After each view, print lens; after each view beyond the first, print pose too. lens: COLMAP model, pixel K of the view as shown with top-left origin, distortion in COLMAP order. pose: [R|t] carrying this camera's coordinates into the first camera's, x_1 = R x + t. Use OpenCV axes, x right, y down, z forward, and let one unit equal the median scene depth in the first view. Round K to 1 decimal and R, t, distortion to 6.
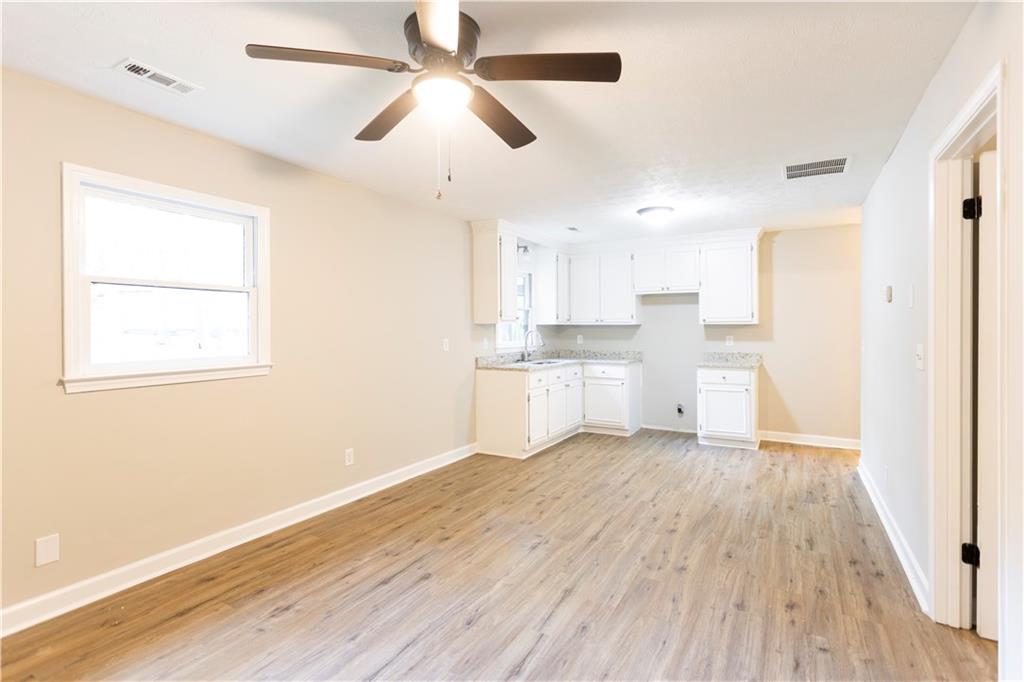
lens RADIAL K [[491.2, 0, 519.8], [0, 491.2, 330.5], [0, 0, 1]] dist [0.005903, 0.000656]
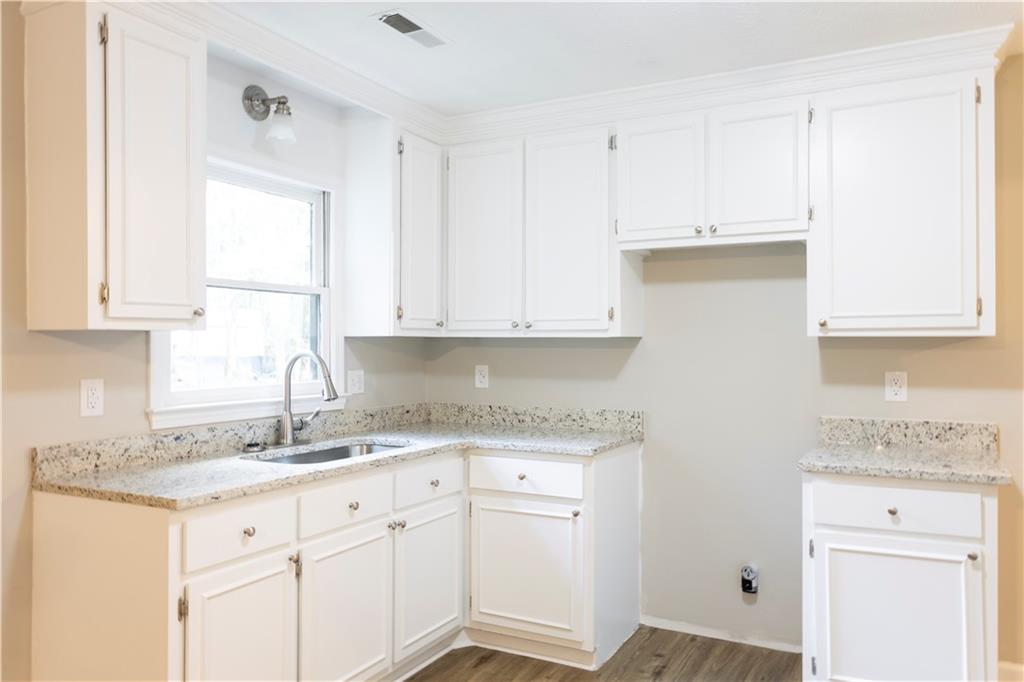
lens RADIAL K [[747.7, 0, 509.9], [0, 747.7, 351.2], [0, 0, 1]] dist [0.014029, -0.002136]
pose [[0.999975, 0.004169, 0.005752, 0.158191], [-0.004180, 0.999990, 0.001808, -0.002884], [-0.005745, -0.001832, 0.999982, 0.484477]]
